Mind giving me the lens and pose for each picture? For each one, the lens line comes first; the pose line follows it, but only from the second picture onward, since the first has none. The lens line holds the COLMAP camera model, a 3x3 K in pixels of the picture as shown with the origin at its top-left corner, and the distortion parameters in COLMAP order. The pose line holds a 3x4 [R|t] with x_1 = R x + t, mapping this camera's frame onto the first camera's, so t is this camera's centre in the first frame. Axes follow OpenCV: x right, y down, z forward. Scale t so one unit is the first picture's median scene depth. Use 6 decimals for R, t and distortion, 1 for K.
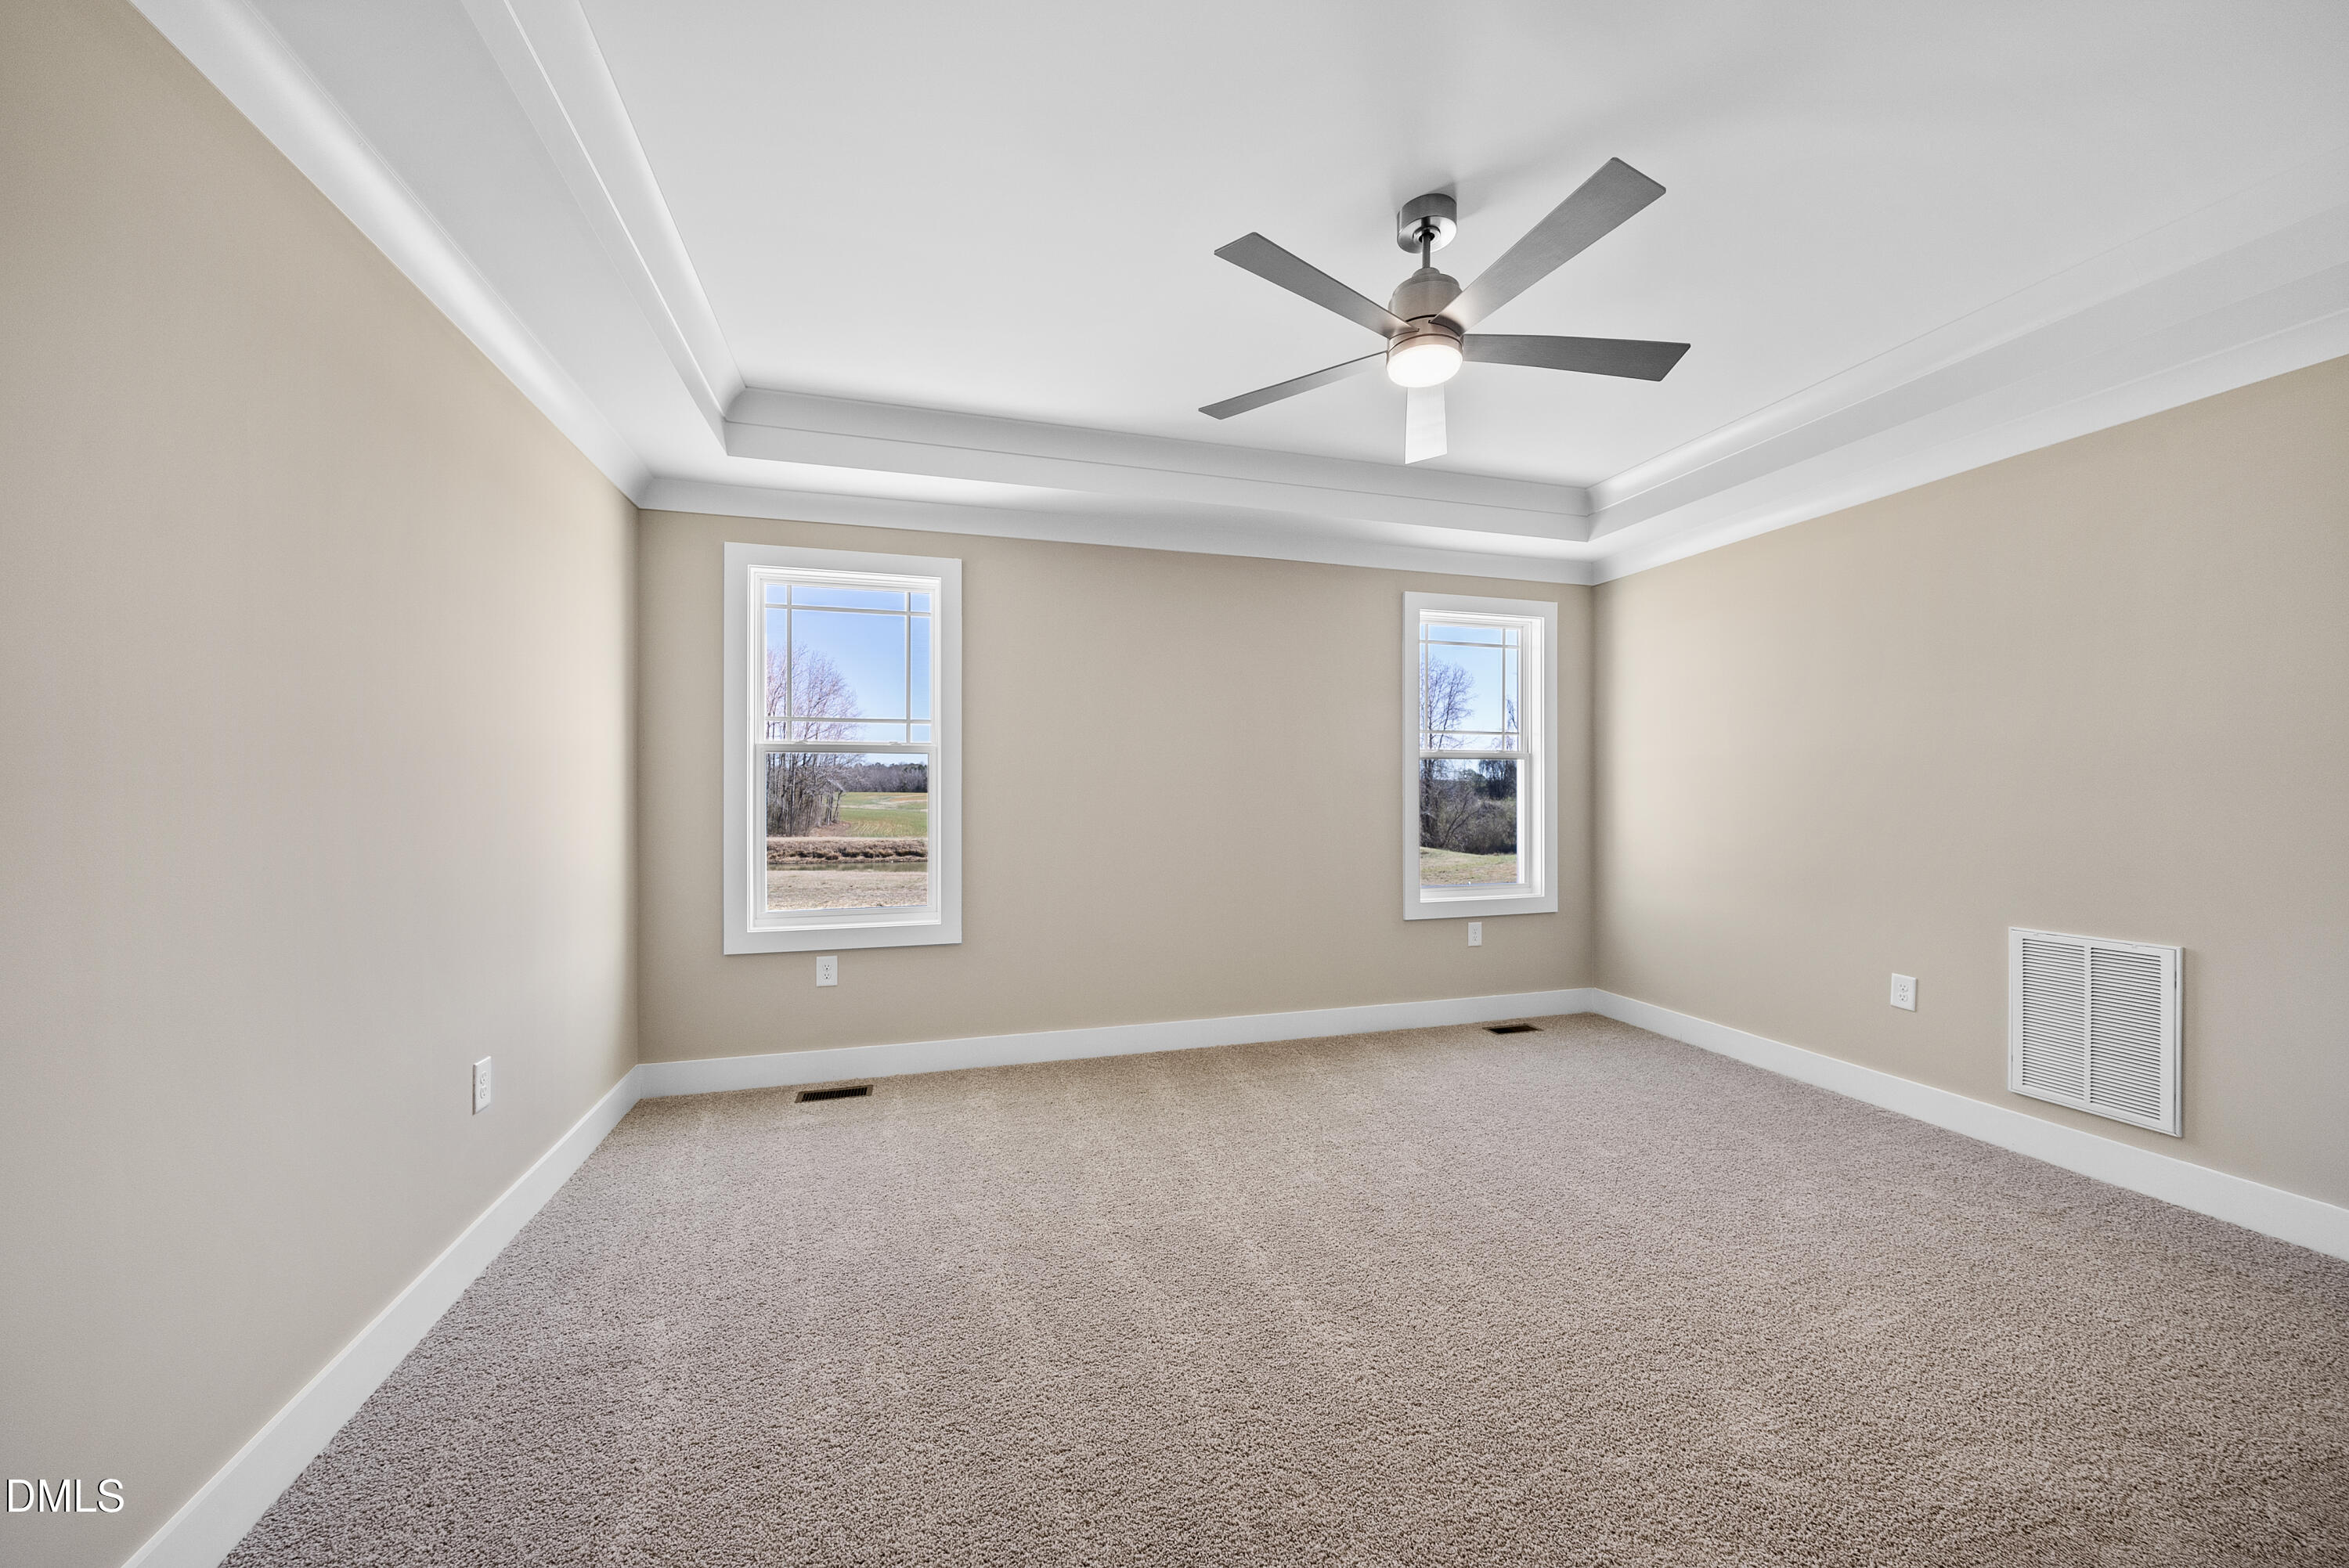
lens RADIAL K [[873.9, 0, 1175.7], [0, 873.9, 789.5], [0, 0, 1]] dist [-0.010224, 0.000665]
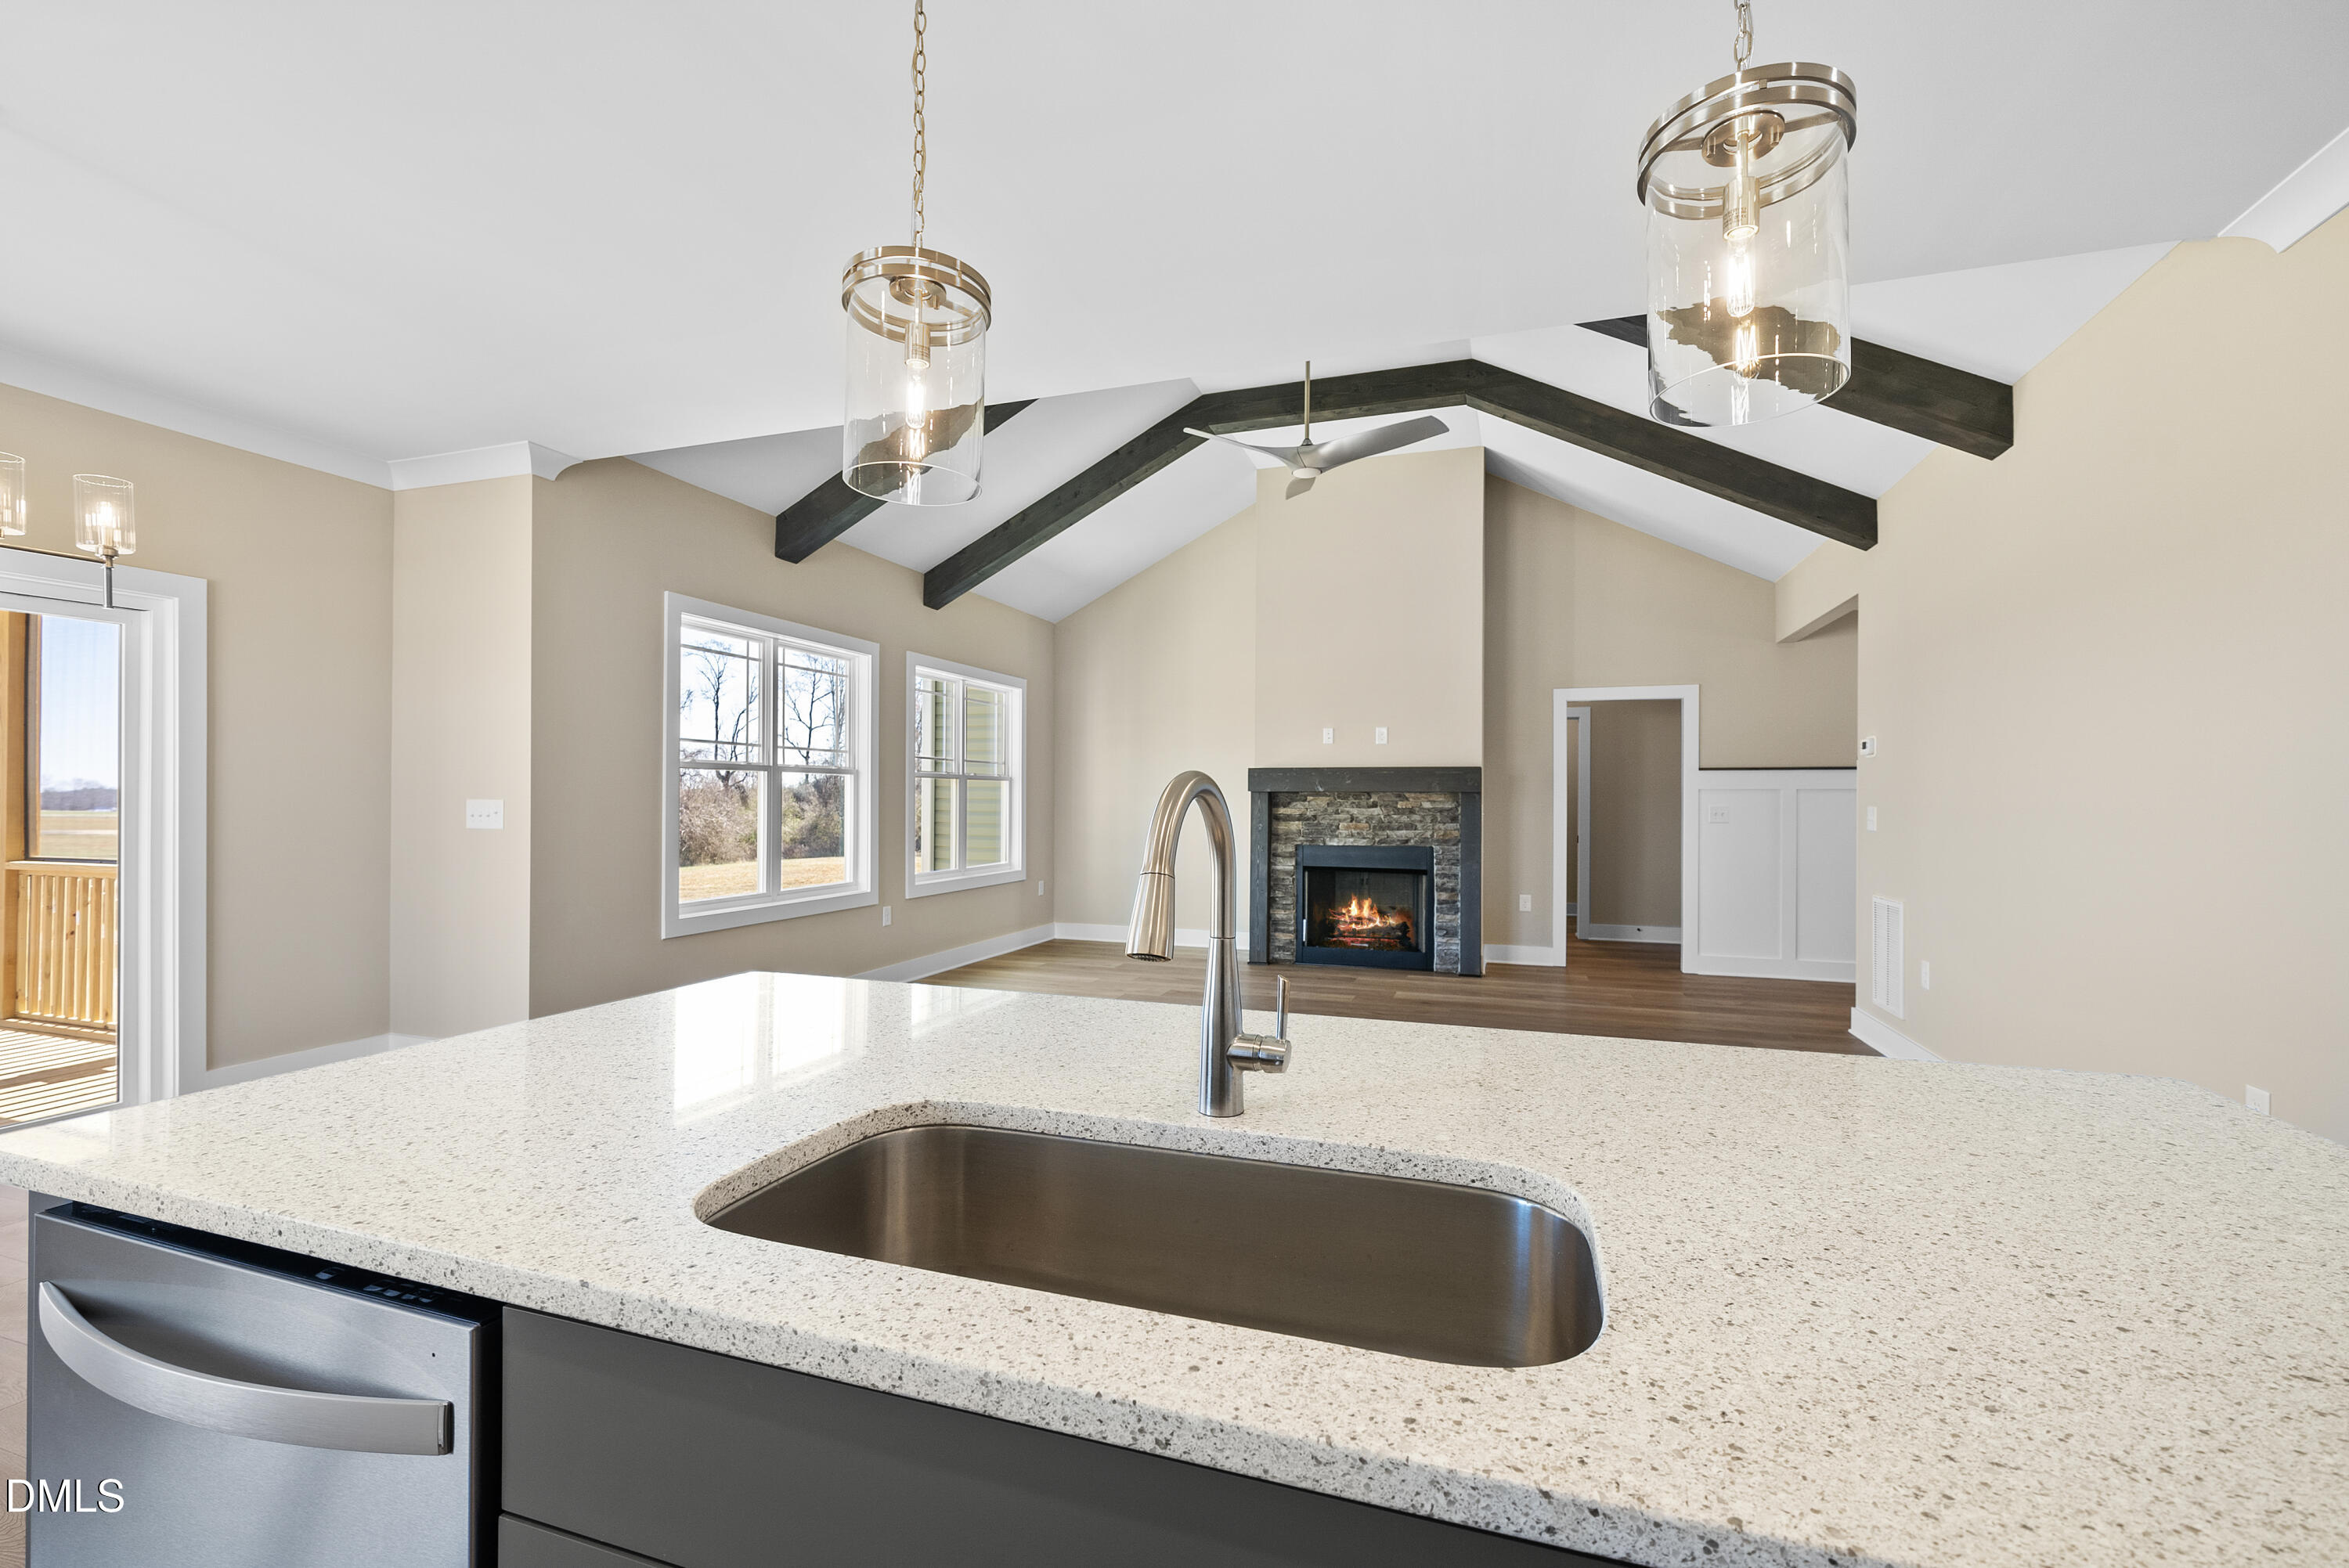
lens RADIAL K [[1014.2, 0, 1176.3], [0, 1014.2, 792.8], [0, 0, 1]] dist [0.001904, -0.000376]
pose [[0.576095, 0.010523, 0.817315, -0.456020], [-0.005238, 0.999944, -0.009182, 0.000178], [-0.817366, 0.001009, 0.576118, -0.130922]]
